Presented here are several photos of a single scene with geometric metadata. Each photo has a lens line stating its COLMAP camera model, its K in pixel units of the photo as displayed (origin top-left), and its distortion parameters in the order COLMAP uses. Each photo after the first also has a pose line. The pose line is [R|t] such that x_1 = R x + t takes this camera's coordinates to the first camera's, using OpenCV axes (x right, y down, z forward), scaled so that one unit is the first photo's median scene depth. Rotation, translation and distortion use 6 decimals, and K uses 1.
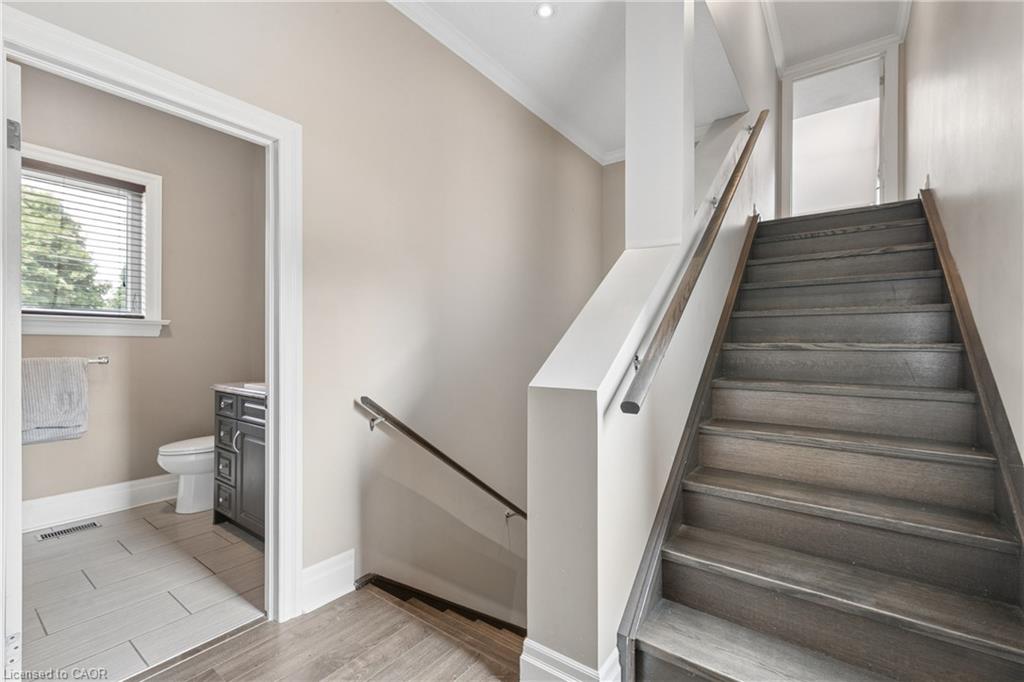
lens RADIAL K [[446.2, 0, 515.5], [0, 446.2, 345.2], [0, 0, 1]] dist [0.002572, -0.000295]
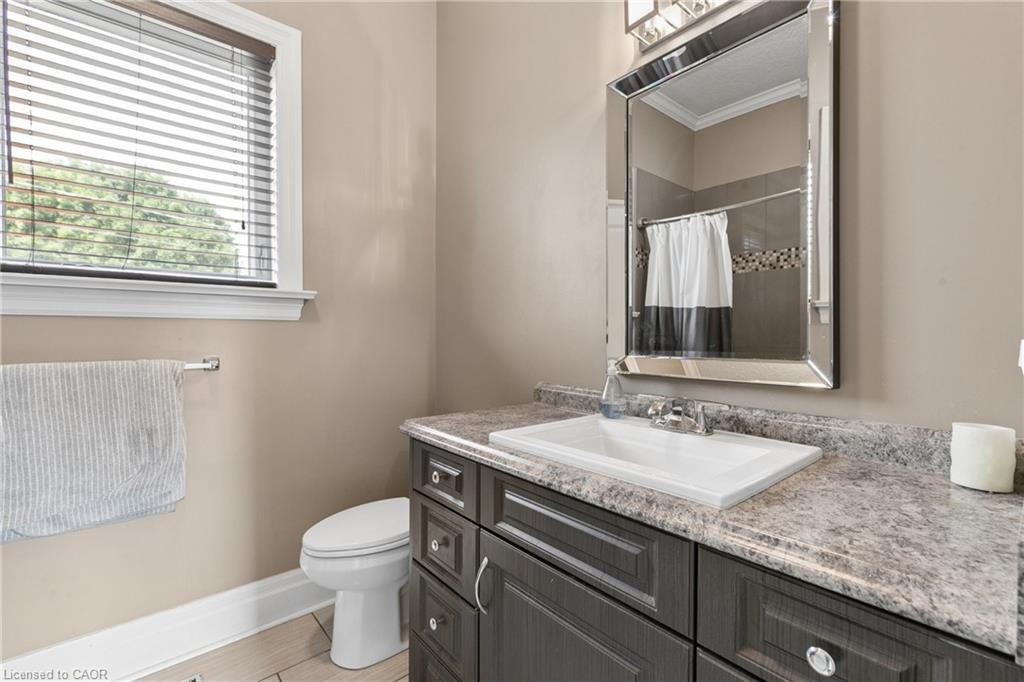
lens RADIAL K [[446.2, 0, 509.9], [0, 446.2, 339.1], [0, 0, 1]] dist [0.002572, -0.000295]
pose [[0.975781, -0.000812, -0.218749, -0.434070], [0.003202, 0.999939, 0.010572, -0.001386], [0.218727, -0.011016, 0.975724, 0.531434]]
